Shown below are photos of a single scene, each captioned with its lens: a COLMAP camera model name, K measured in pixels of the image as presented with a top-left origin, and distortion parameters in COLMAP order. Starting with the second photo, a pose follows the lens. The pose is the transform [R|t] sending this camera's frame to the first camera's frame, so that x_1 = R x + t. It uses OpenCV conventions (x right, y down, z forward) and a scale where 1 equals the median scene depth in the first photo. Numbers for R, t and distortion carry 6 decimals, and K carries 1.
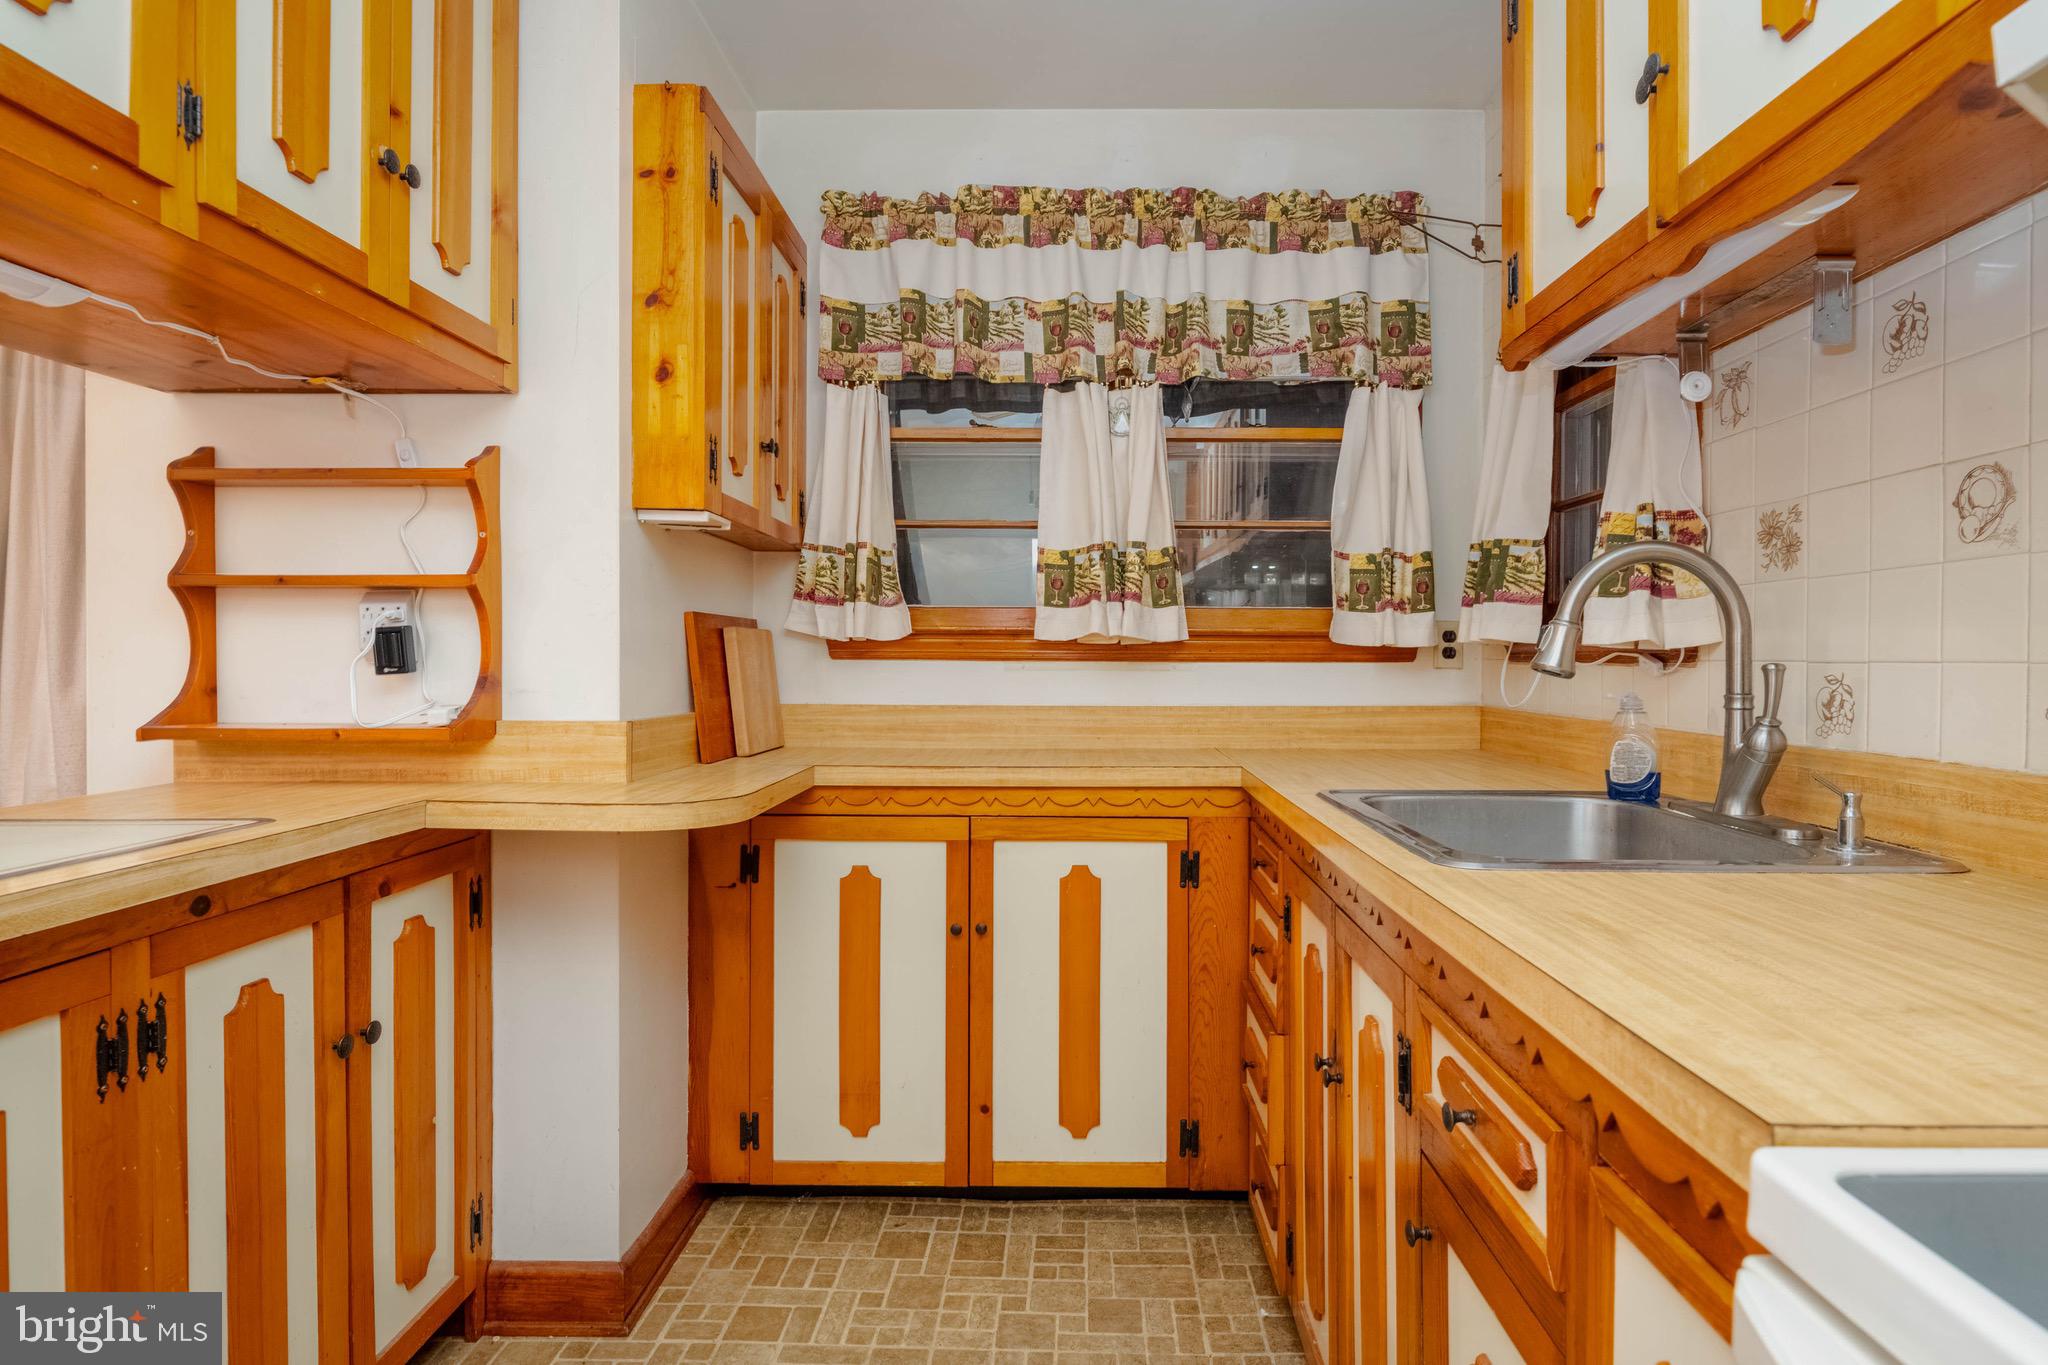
lens RADIAL K [[1058.3, 0, 1081.5], [0, 1058.3, 665.9], [0, 0, 1]] dist [0.001072, -0.000218]
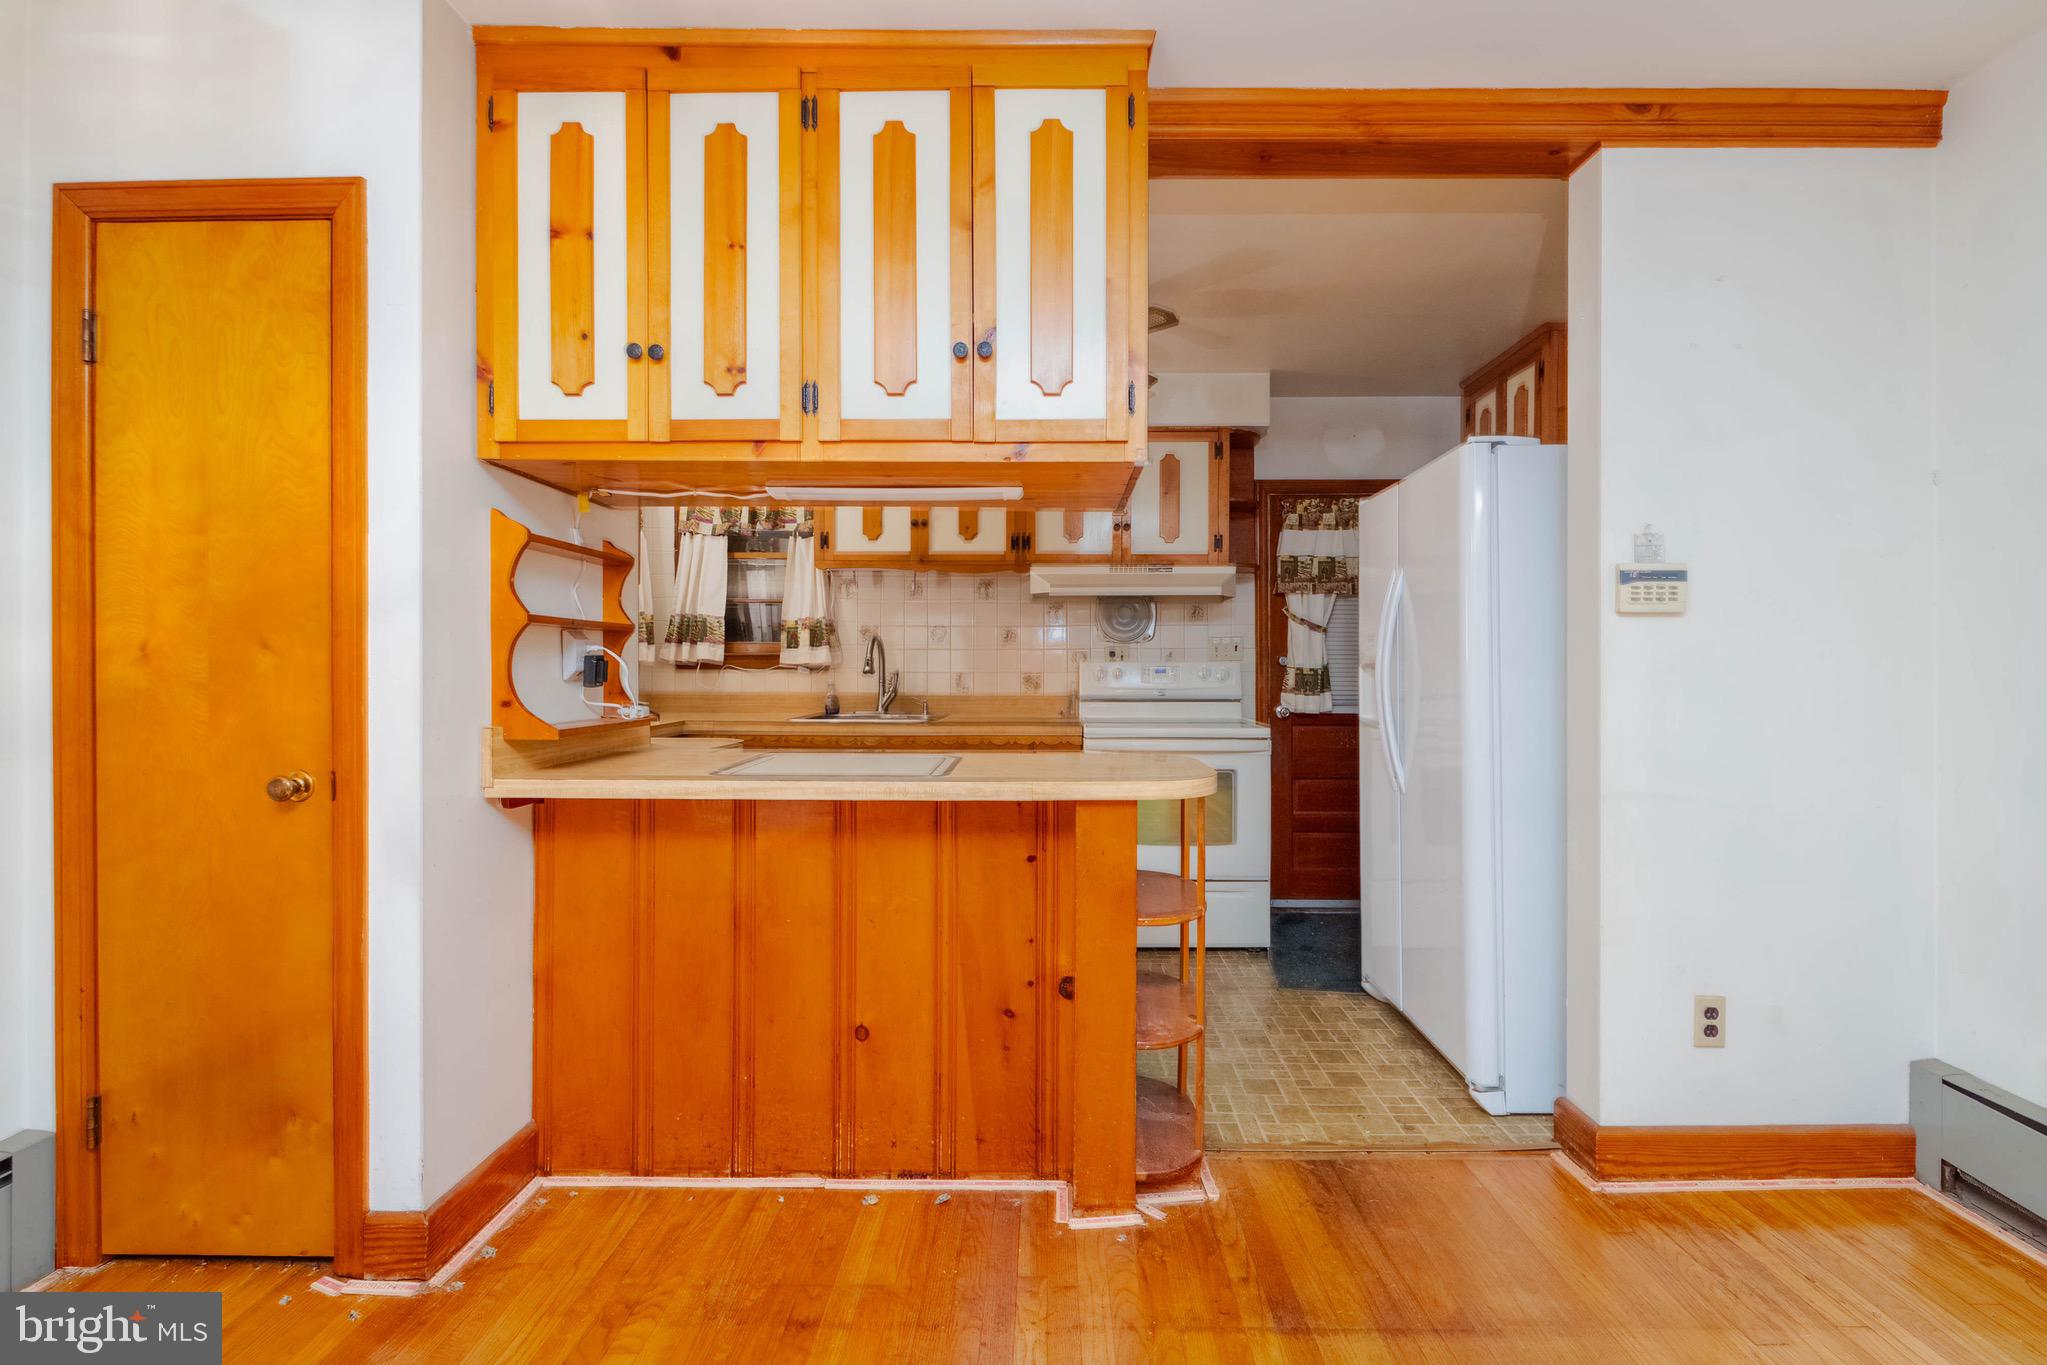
lens RADIAL K [[939.0, 0, 1022.0], [0, 939.0, 665.6], [0, 0, 1]] dist [0.014797, -0.009339]
pose [[0.022585, -0.003447, 0.999739, -1.417840], [0.004223, 0.999985, 0.003353, -0.017664], [-0.999736, 0.004146, 0.022599, 0.261114]]
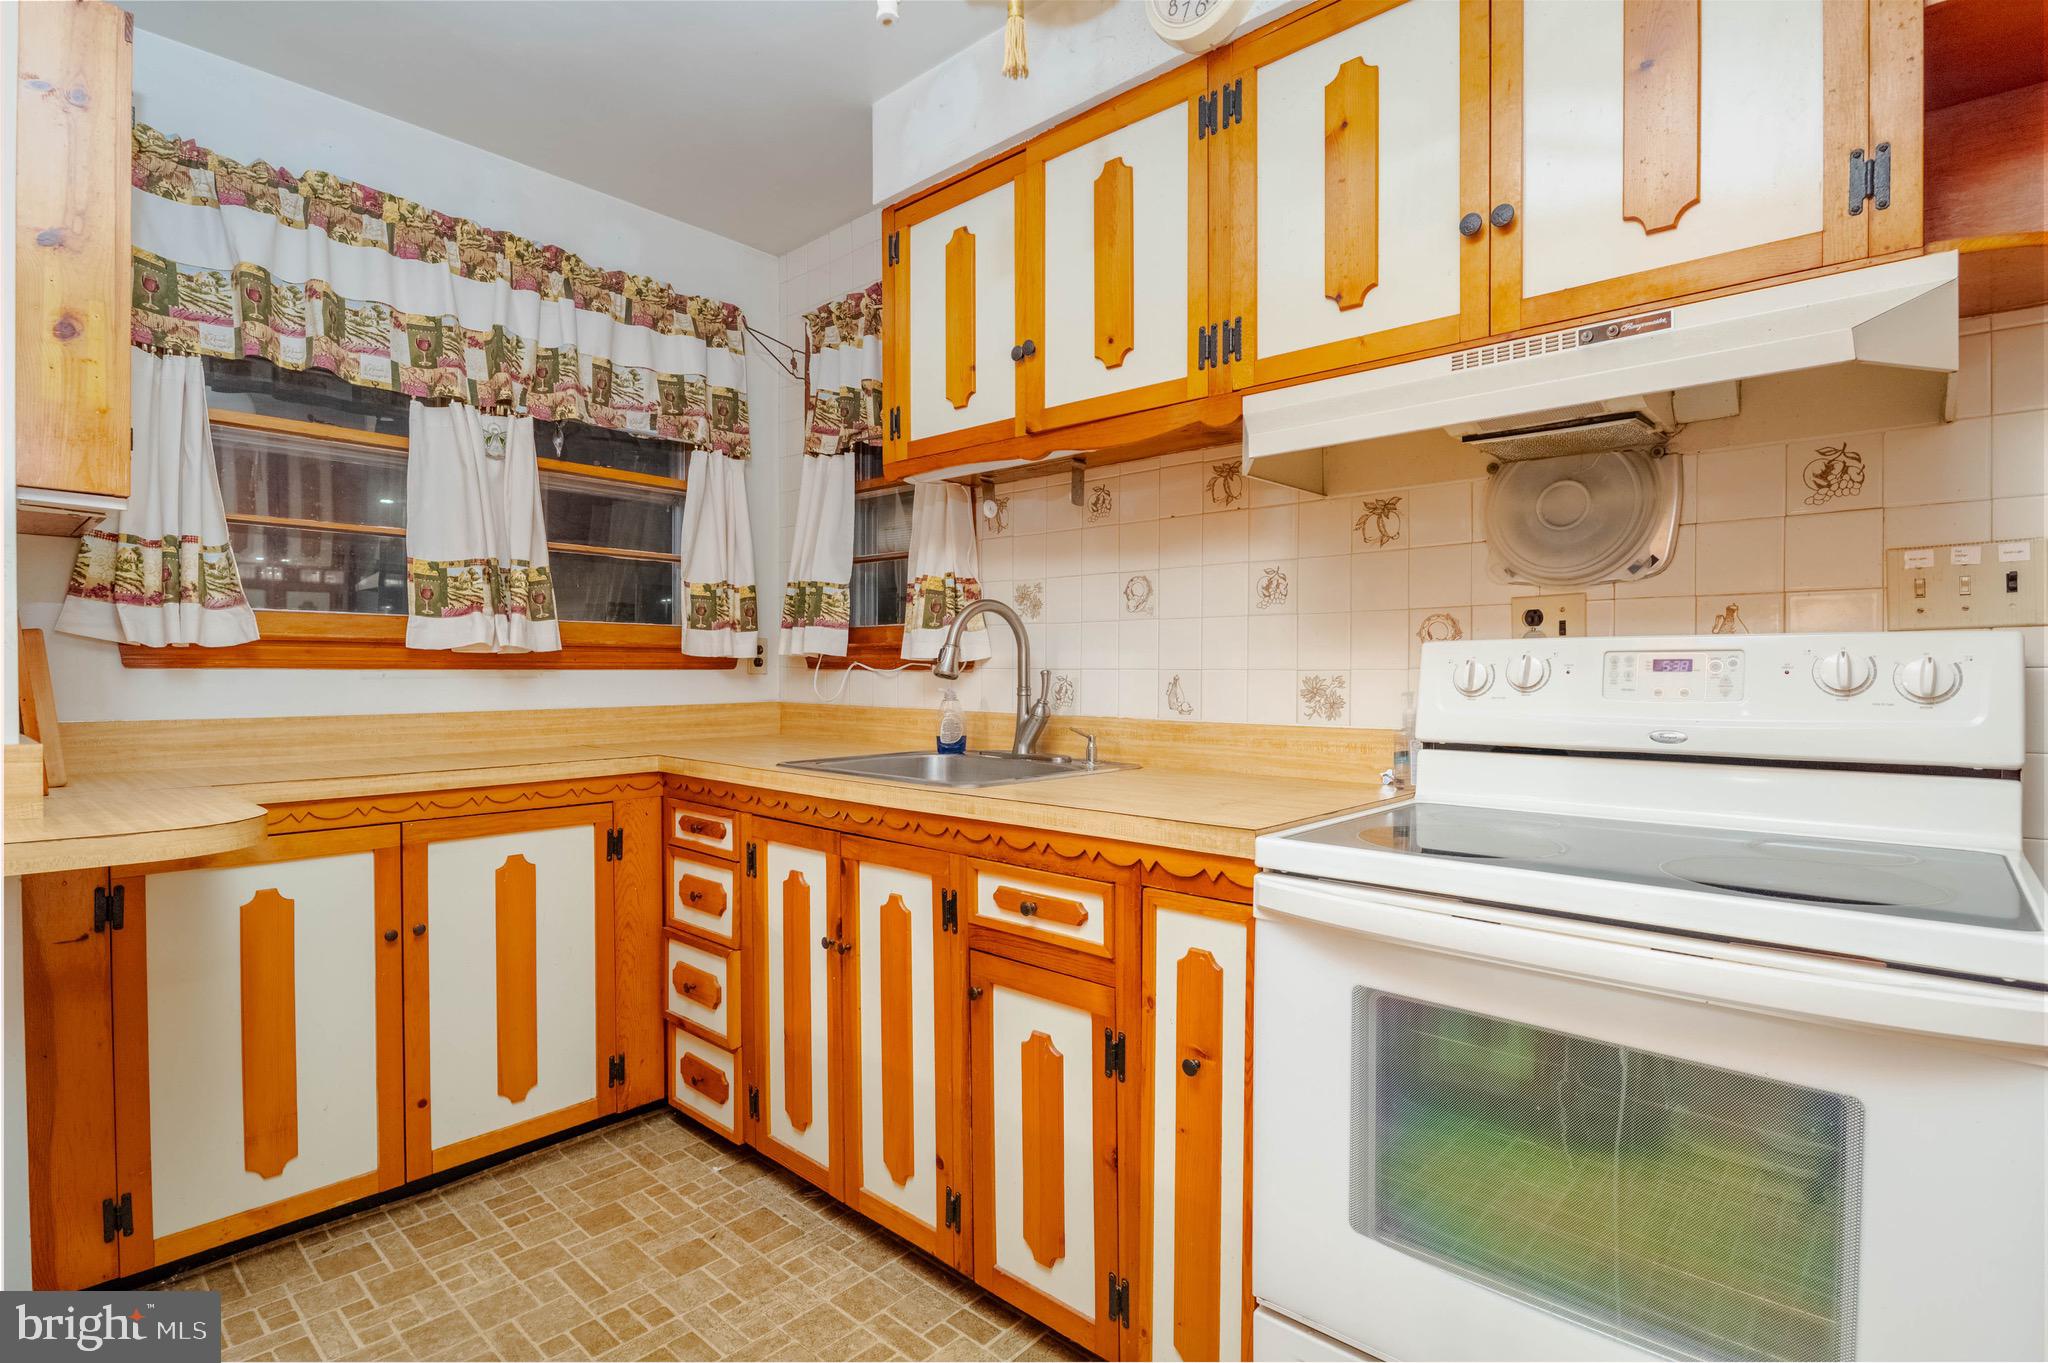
lens RADIAL K [[965.5, 0, 1033.2], [0, 965.5, 681.2], [0, 0, 1]] dist [0.000121, -0.009021]
pose [[0.664467, -0.012082, 0.747220, -0.333768], [0.004537, 0.999916, 0.012133, -0.001867], [-0.747304, -0.004672, 0.664466, -0.057913]]
